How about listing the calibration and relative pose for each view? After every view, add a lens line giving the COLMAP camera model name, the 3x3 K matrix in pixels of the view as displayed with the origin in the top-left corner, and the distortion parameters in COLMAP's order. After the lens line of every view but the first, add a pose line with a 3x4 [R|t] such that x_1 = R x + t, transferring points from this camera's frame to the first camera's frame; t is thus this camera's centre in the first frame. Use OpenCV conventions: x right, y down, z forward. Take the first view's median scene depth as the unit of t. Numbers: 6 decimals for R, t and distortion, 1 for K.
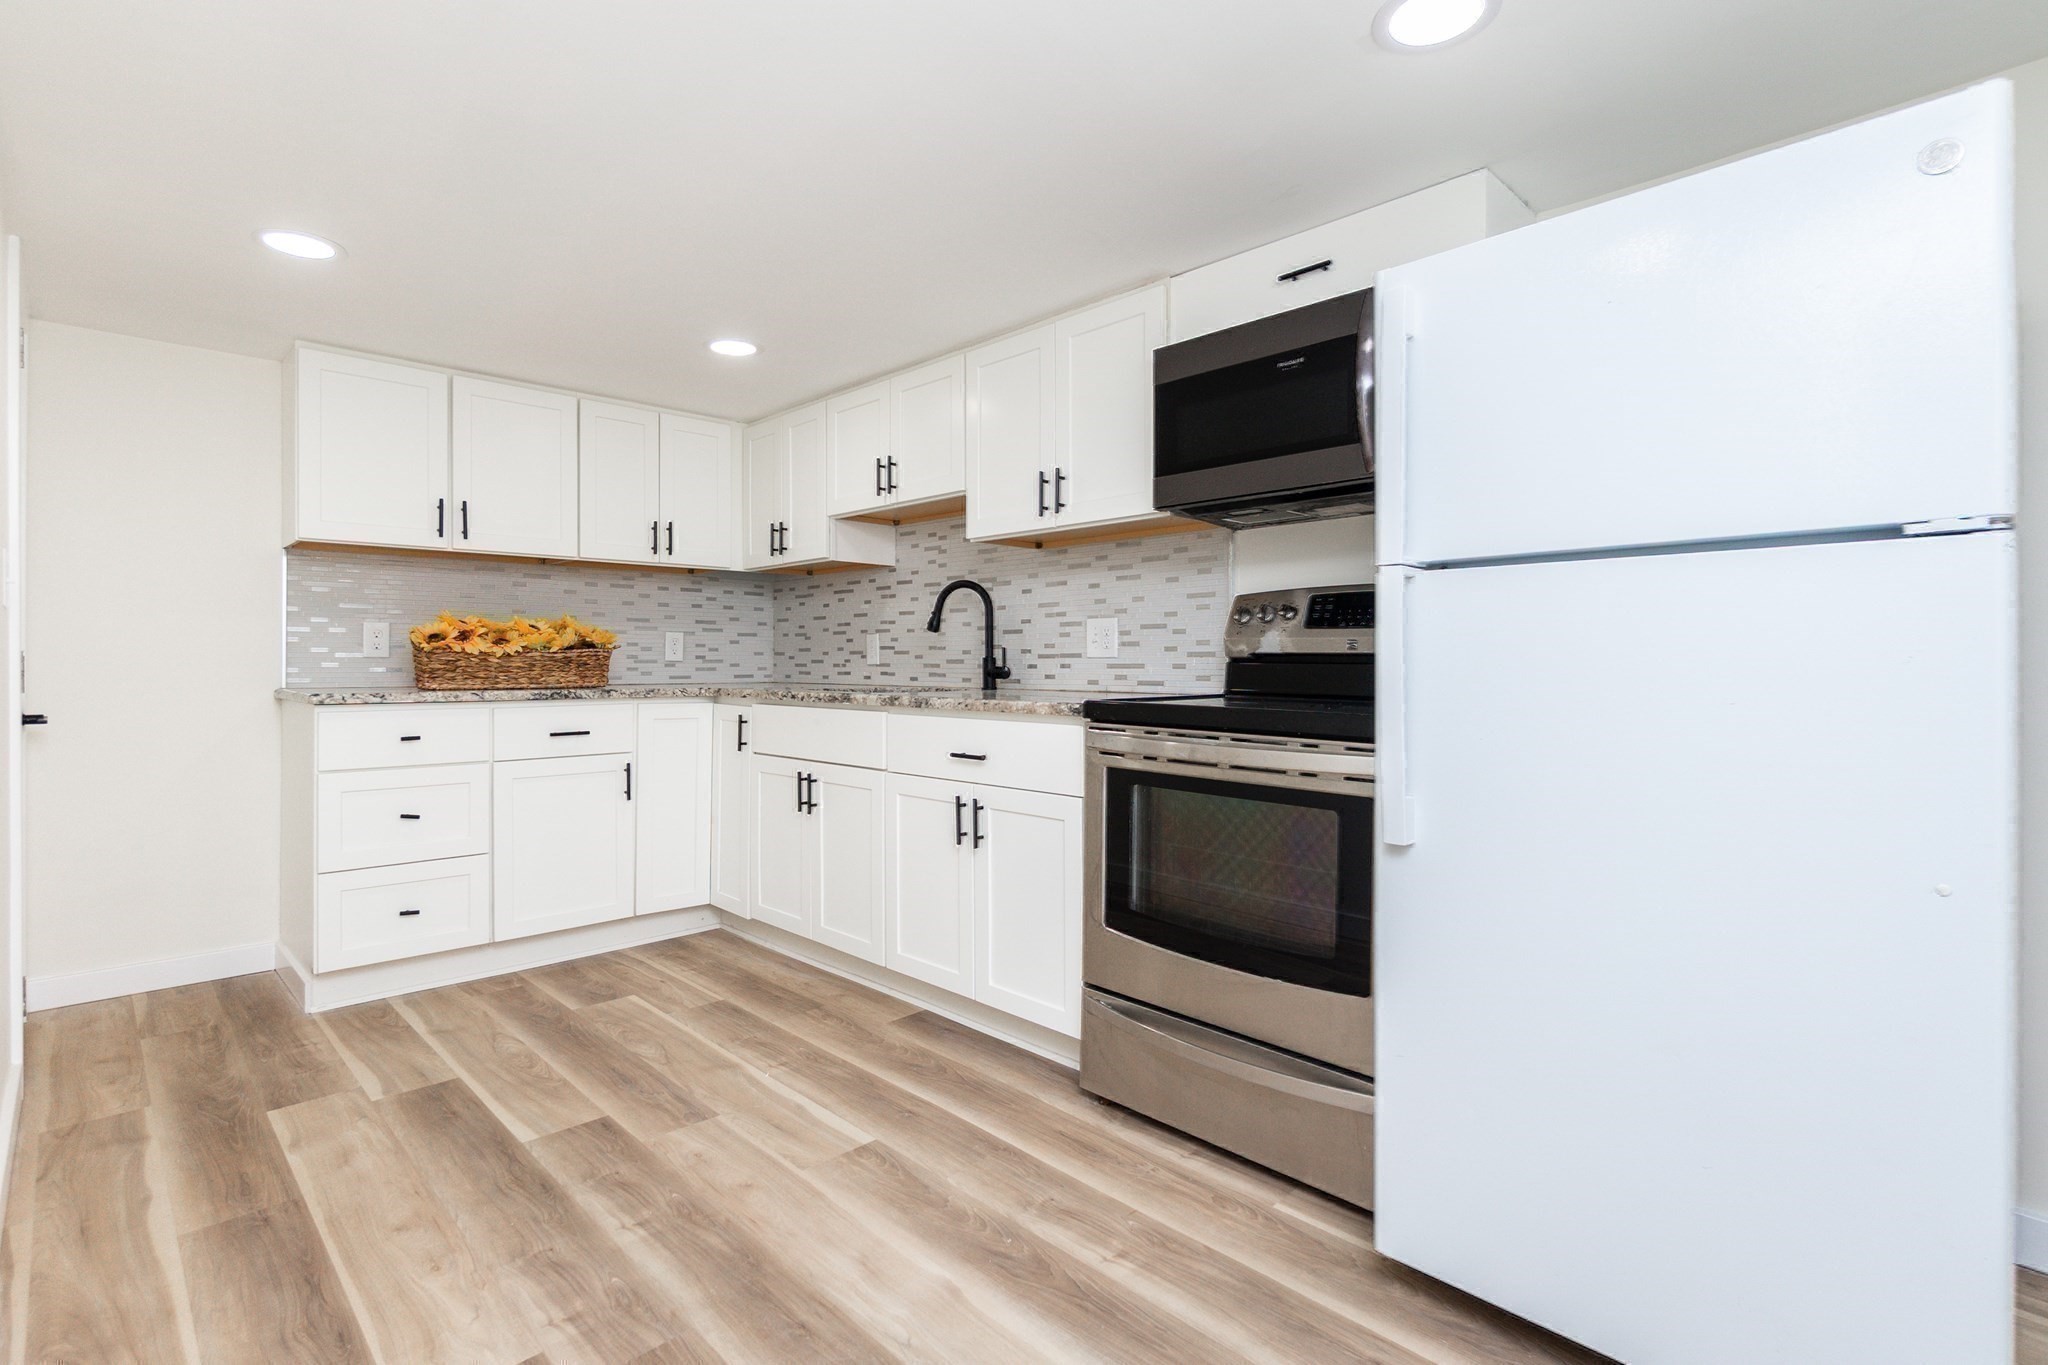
lens RADIAL K [[976.4, 0, 1020.2], [0, 976.4, 668.0], [0, 0, 1]] dist [-0.012526, -0.001010]
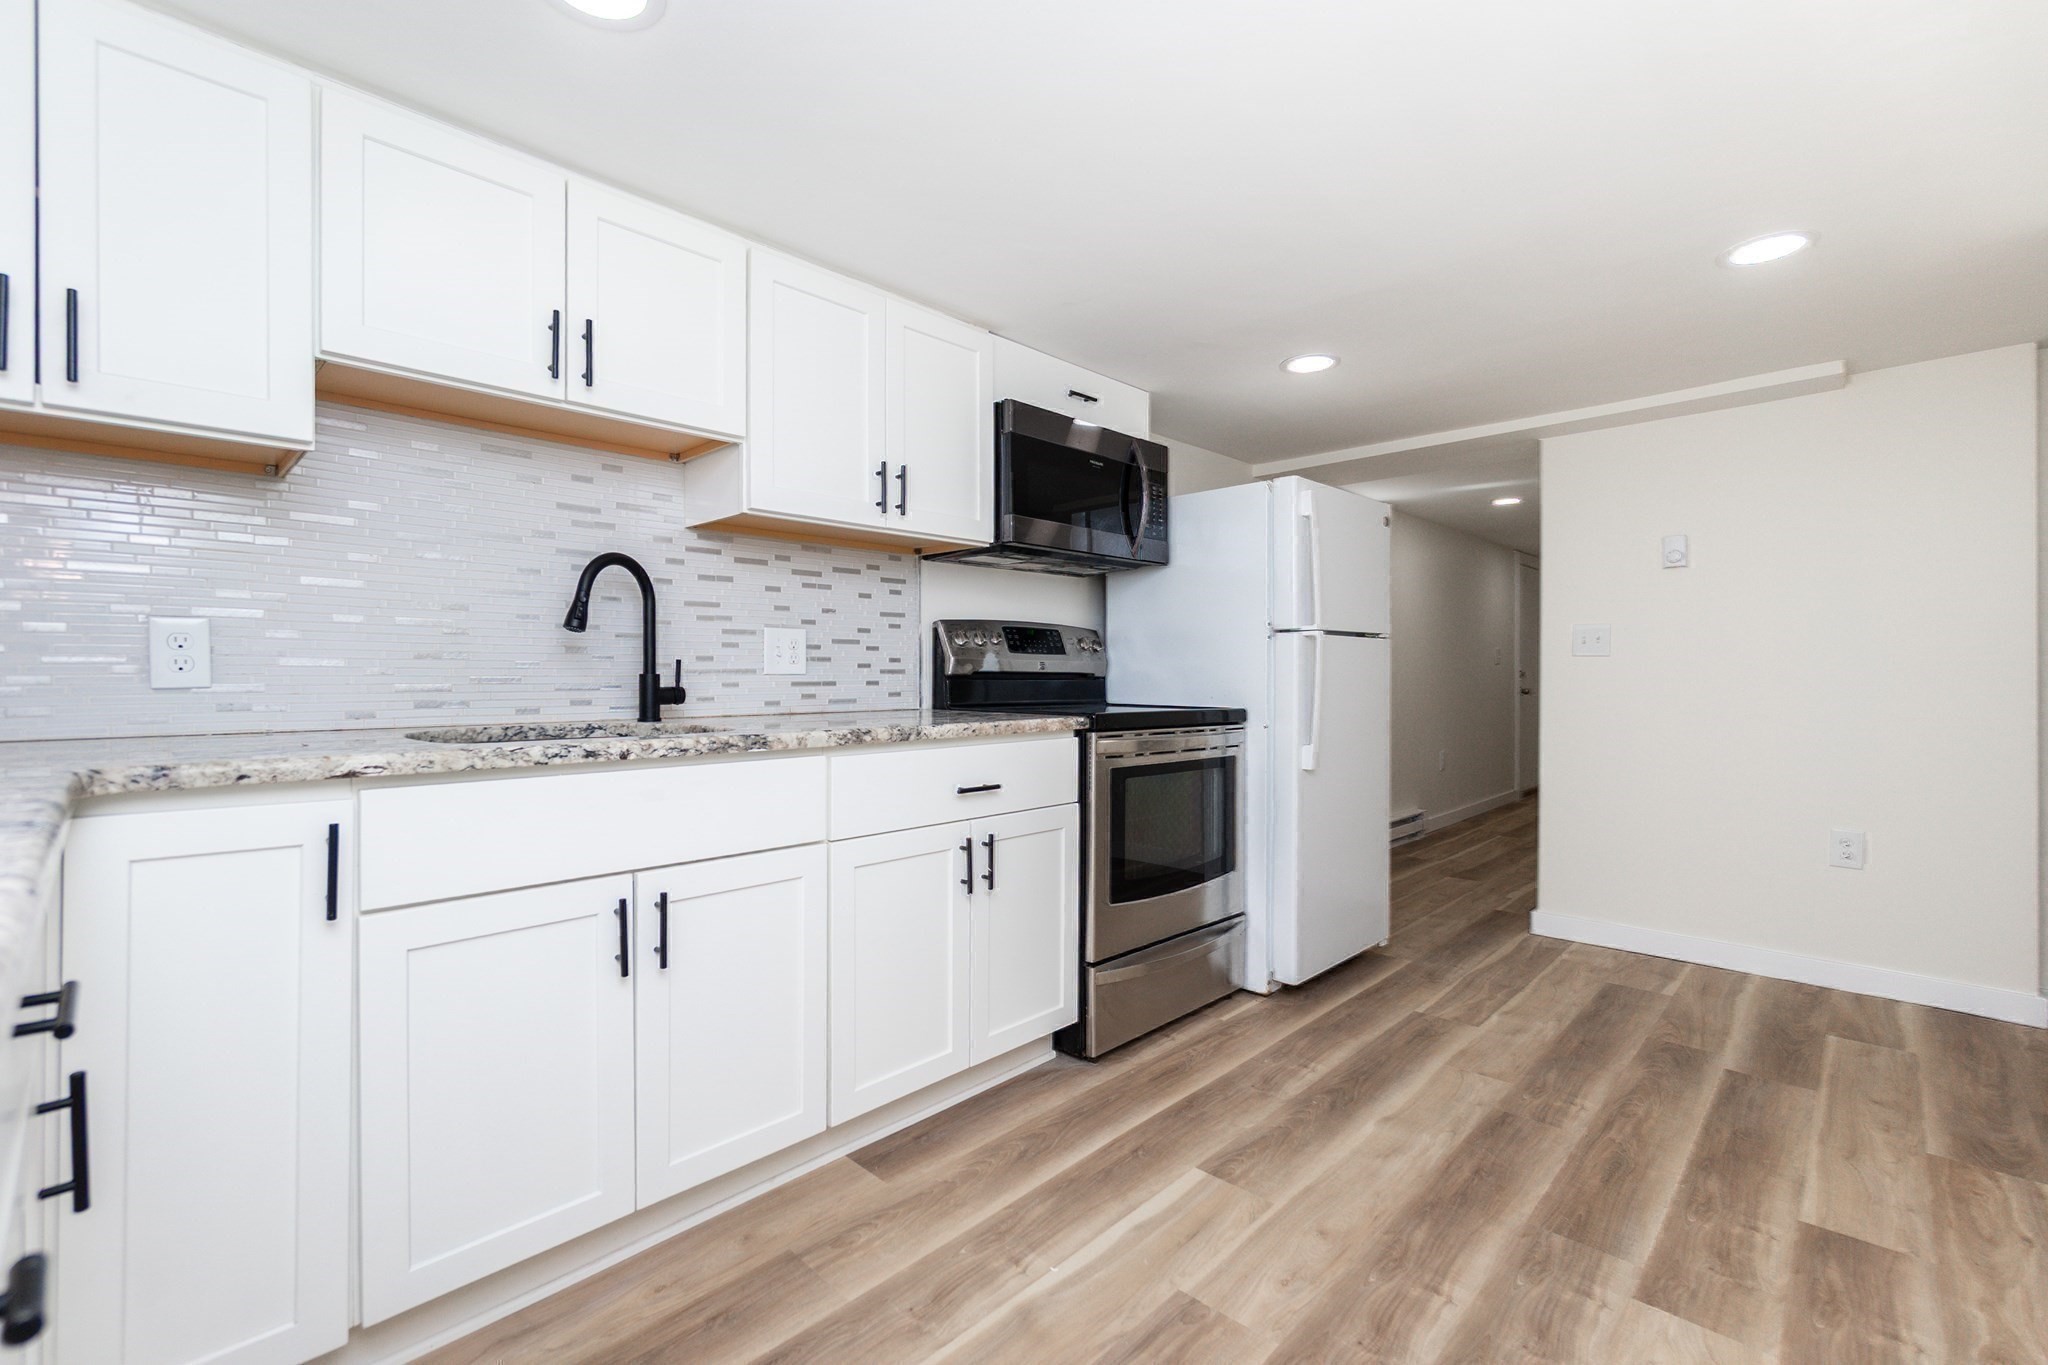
lens RADIAL K [[888.5, 0, 1019.7], [0, 888.5, 681.2], [0, 0, 1]] dist [-0.003040, 0.000696]
pose [[-0.025067, -0.010533, 0.999630, -0.778800], [0.004700, 0.999932, 0.010654, -0.013069], [-0.999675, 0.004966, -0.025016, 0.900950]]
